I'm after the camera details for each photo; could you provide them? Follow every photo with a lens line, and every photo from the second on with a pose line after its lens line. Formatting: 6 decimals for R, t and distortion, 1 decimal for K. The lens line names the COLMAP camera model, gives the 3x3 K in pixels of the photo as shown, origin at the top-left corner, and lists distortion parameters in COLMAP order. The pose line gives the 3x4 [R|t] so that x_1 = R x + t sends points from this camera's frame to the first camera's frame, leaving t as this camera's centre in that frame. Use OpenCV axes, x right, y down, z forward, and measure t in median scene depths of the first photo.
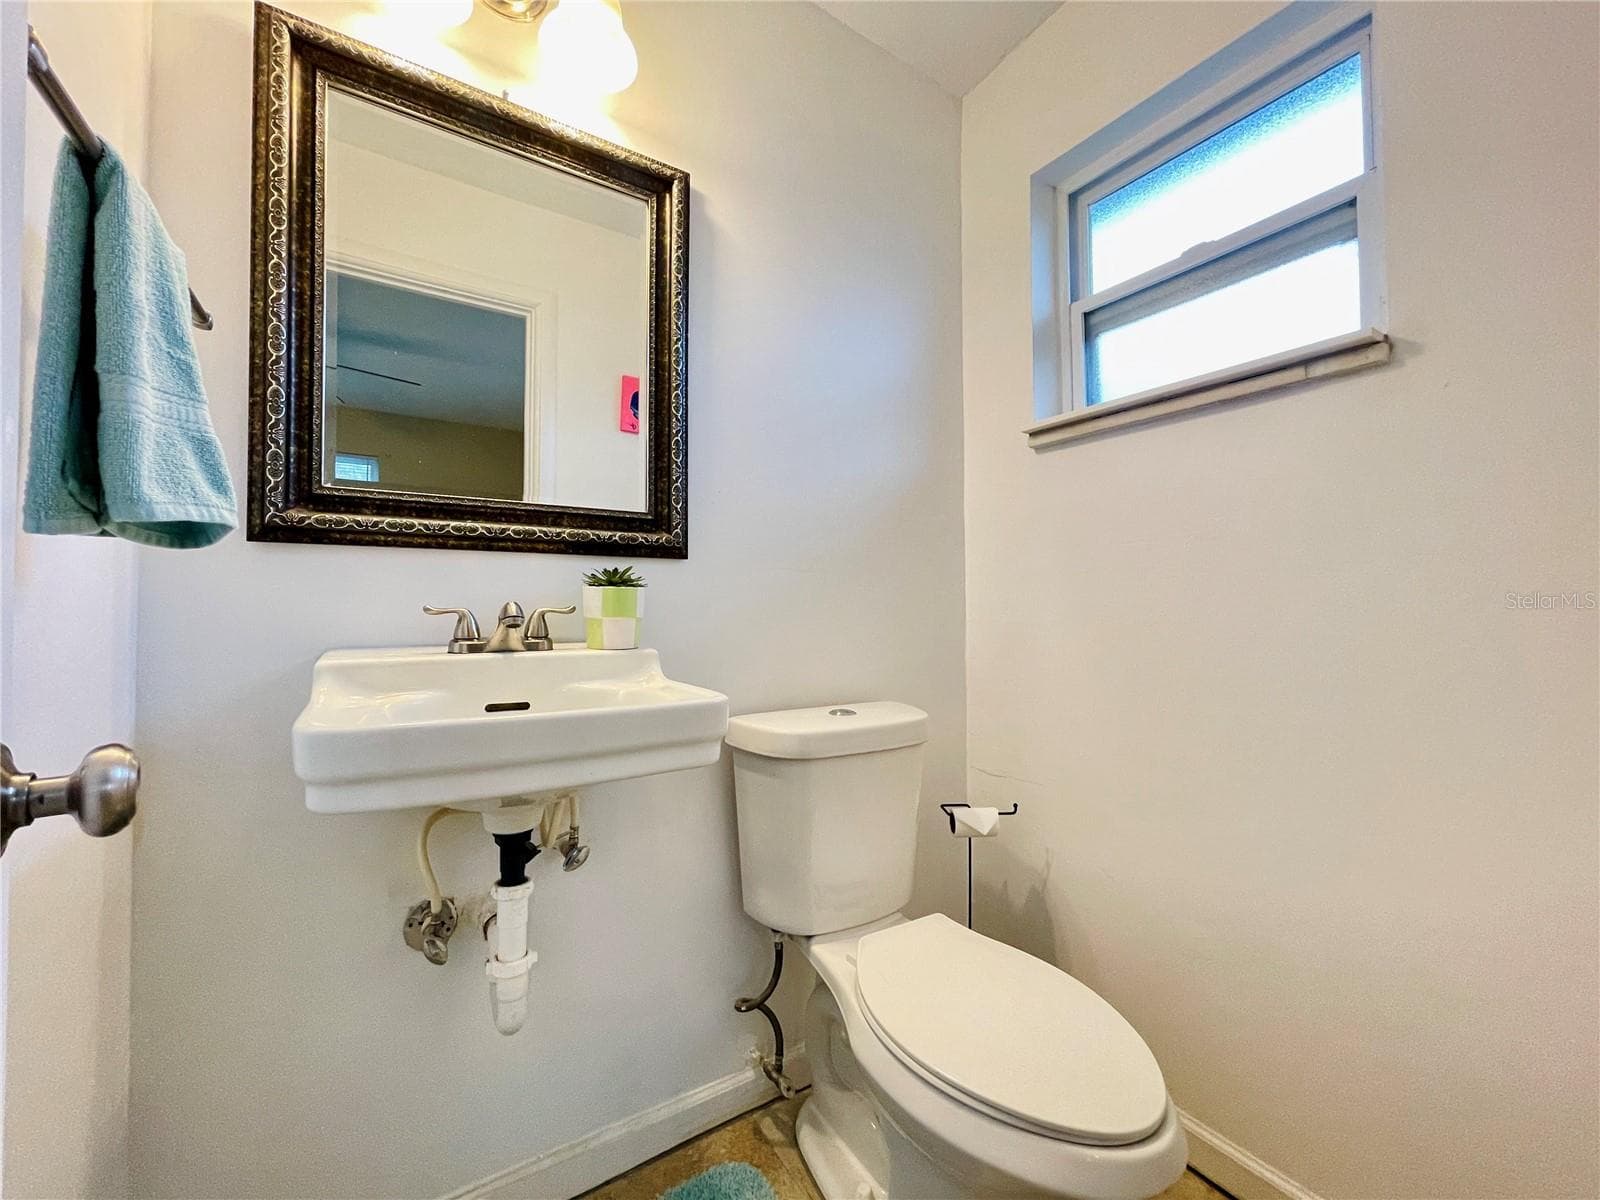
lens RADIAL K [[645.3, 0, 799.8], [0, 645.3, 598.9], [0, 0, 1]] dist [-0.002036, -0.000923]
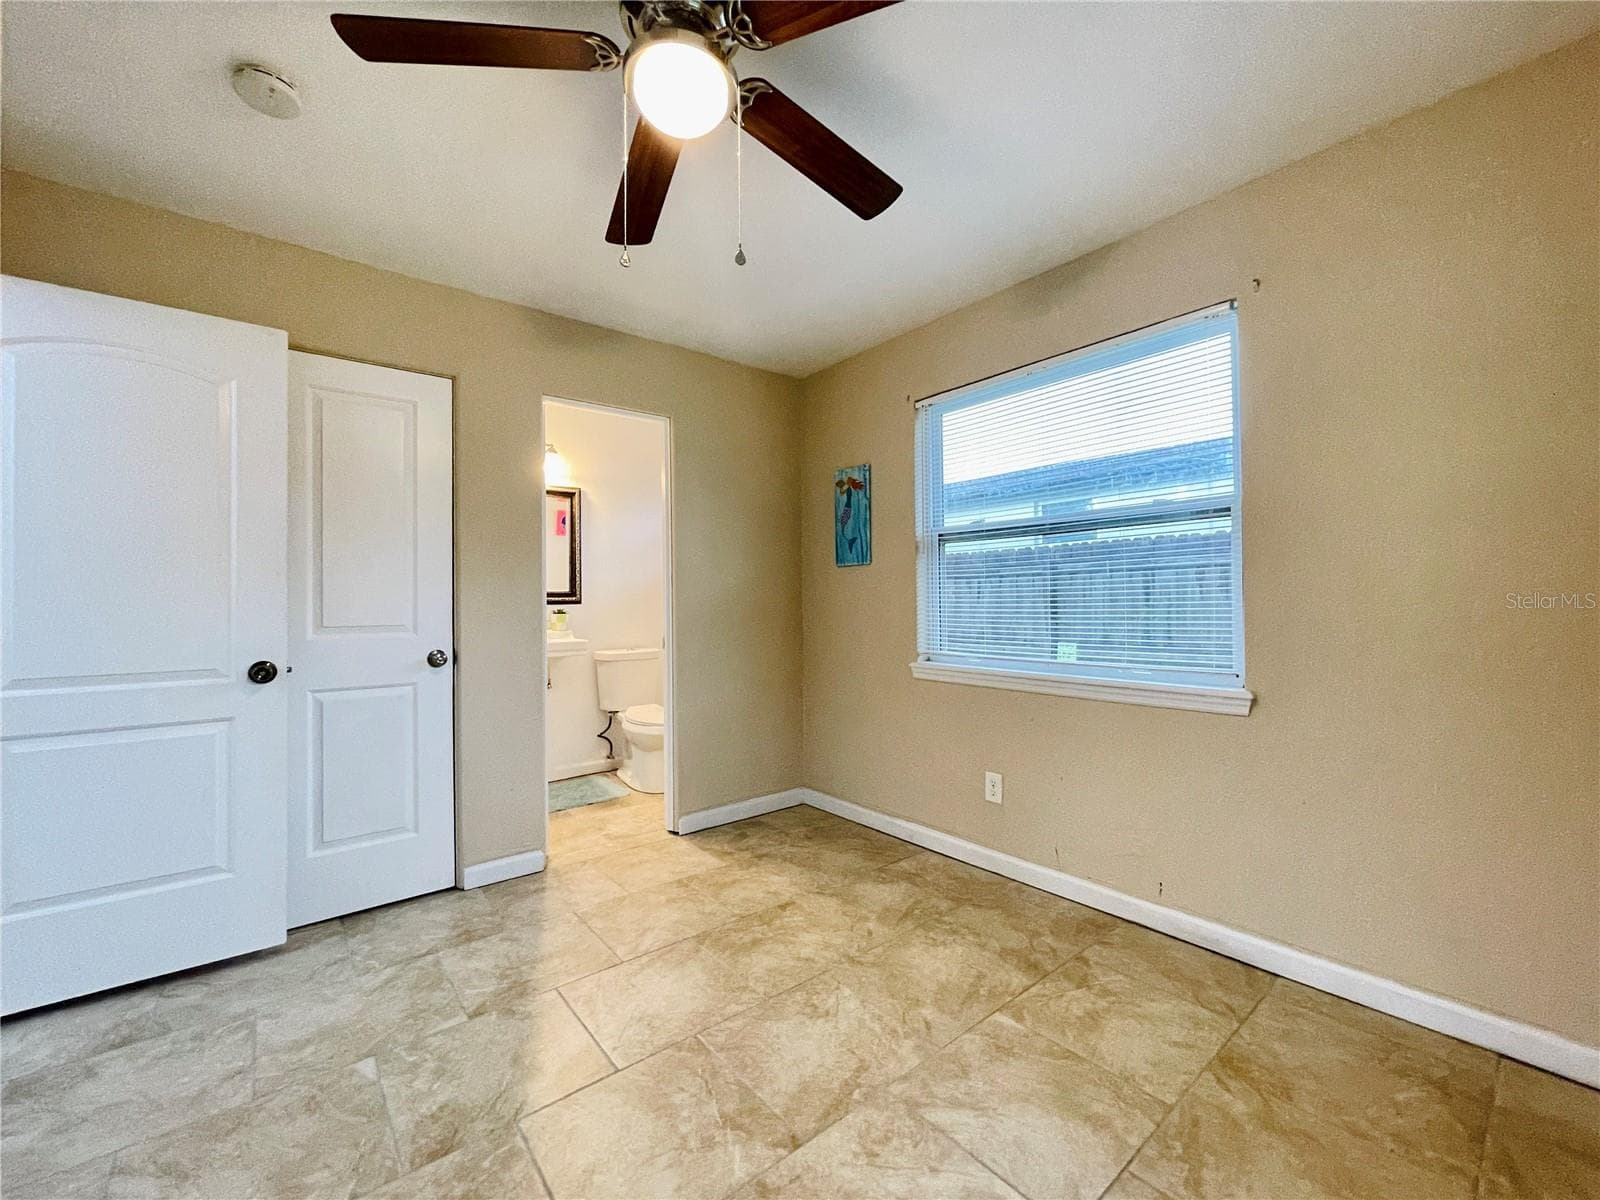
lens RADIAL K [[645.3, 0, 800.7], [0, 645.3, 600.7], [0, 0, 1]] dist [-0.002036, -0.000923]
pose [[0.994438, -0.008450, 0.104987, 0.618972], [0.007023, 0.999878, 0.013948, -0.122075], [-0.105092, -0.013133, 0.994376, -2.506767]]
